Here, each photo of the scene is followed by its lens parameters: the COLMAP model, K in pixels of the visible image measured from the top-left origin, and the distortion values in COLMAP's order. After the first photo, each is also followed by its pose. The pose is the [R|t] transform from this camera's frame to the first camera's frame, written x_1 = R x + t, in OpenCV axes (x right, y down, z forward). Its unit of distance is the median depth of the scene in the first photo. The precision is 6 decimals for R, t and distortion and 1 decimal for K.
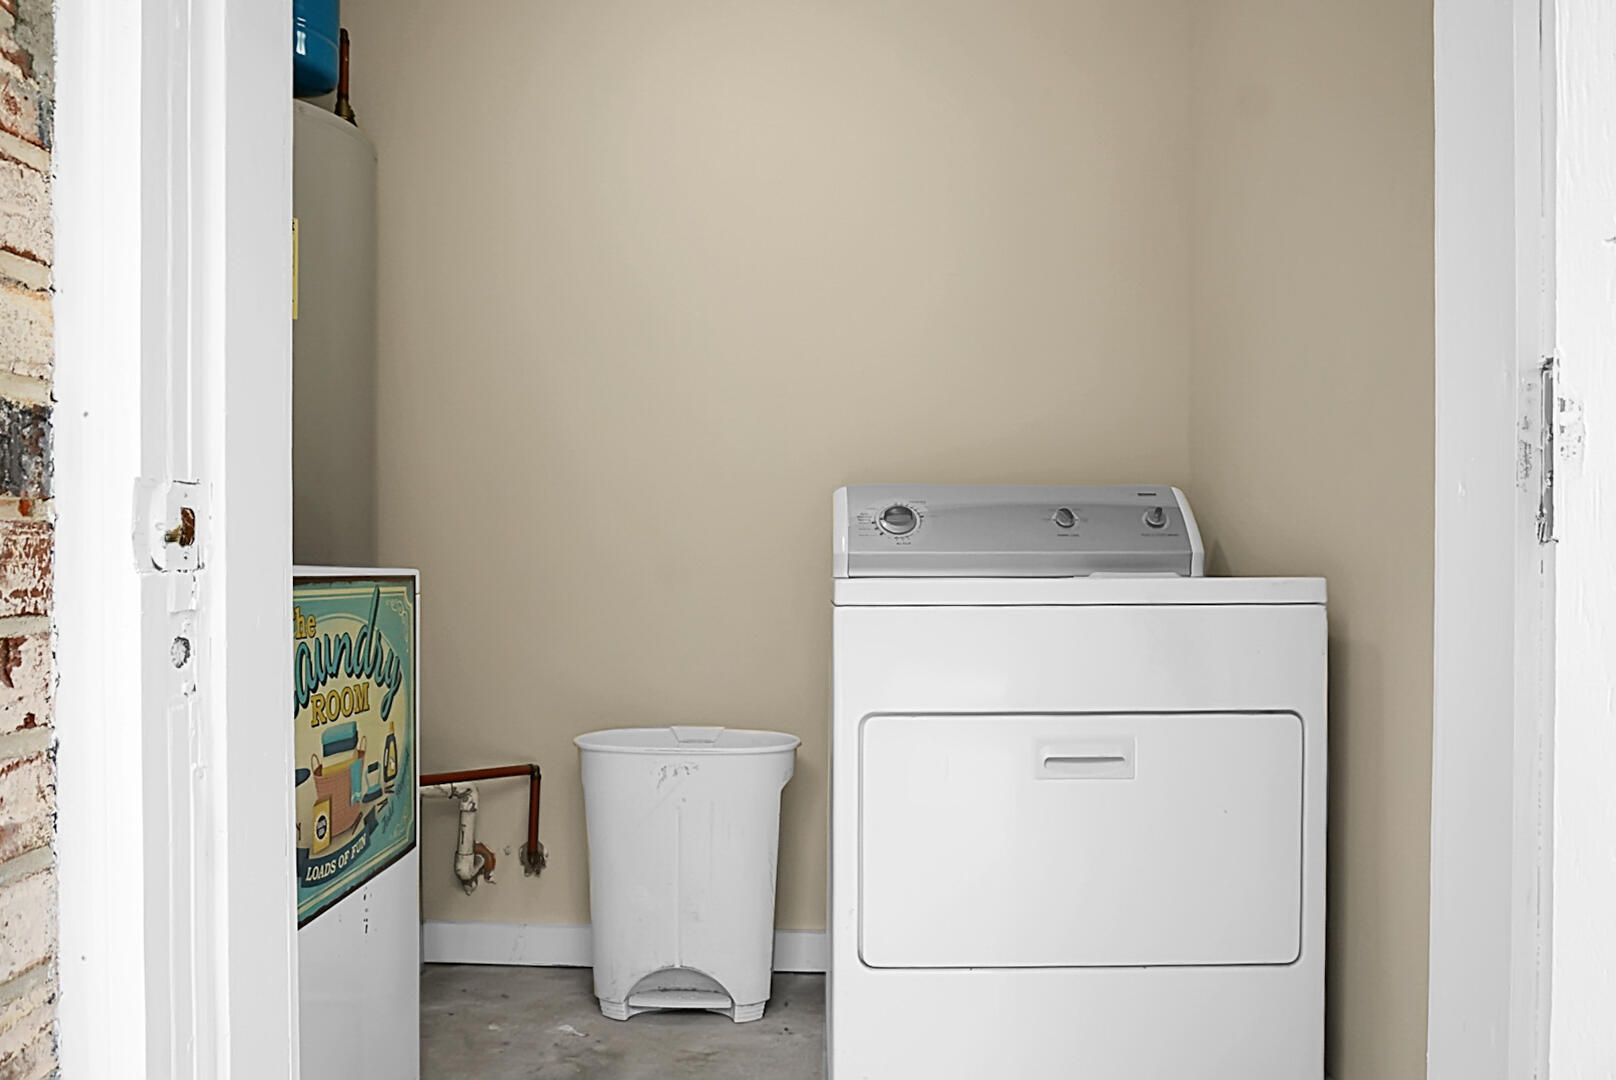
lens RADIAL K [[1096.2, 0, 833.1], [0, 1096.2, 581.2], [0, 0, 1]] dist [-0.039676, 0.015928]
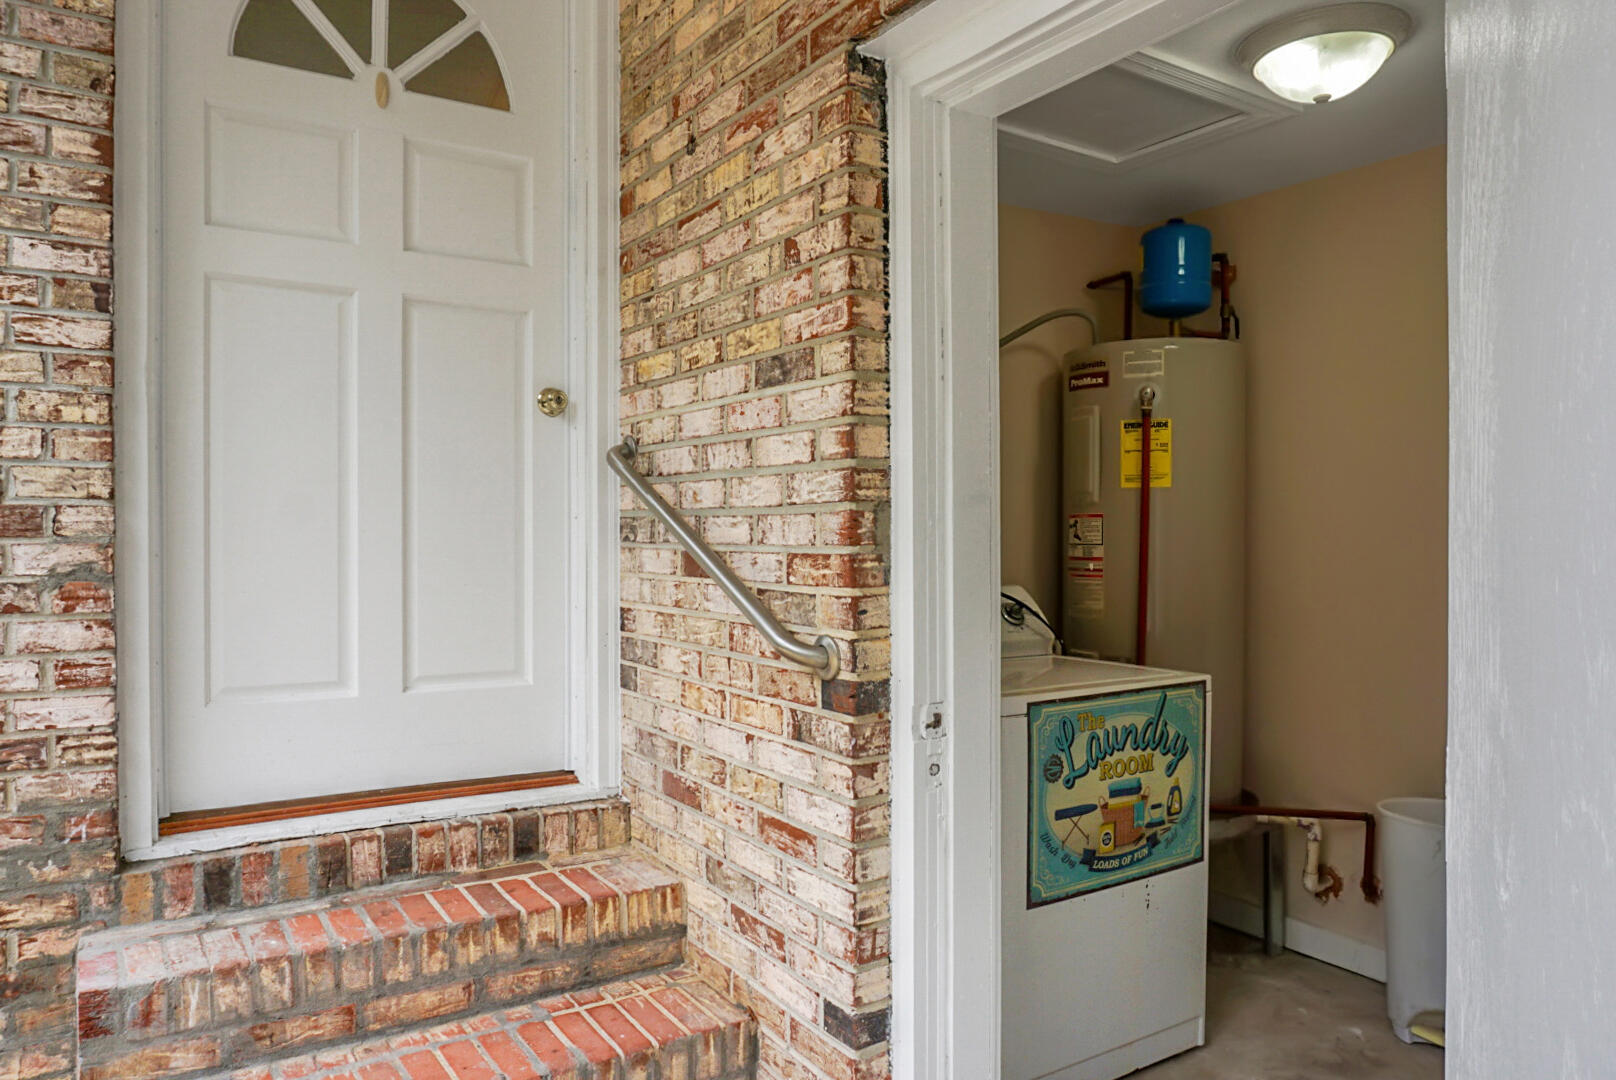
lens RADIAL K [[1089.0, 0, 807.9], [0, 1089.0, 544.6], [0, 0, 1]] dist [-0.041638, 0.002267]
pose [[0.540265, 0.006636, -0.841469, 0.665321], [-0.004749, 0.999977, 0.004837, -0.228942], [0.841481, 0.001383, 0.540284, -0.301365]]
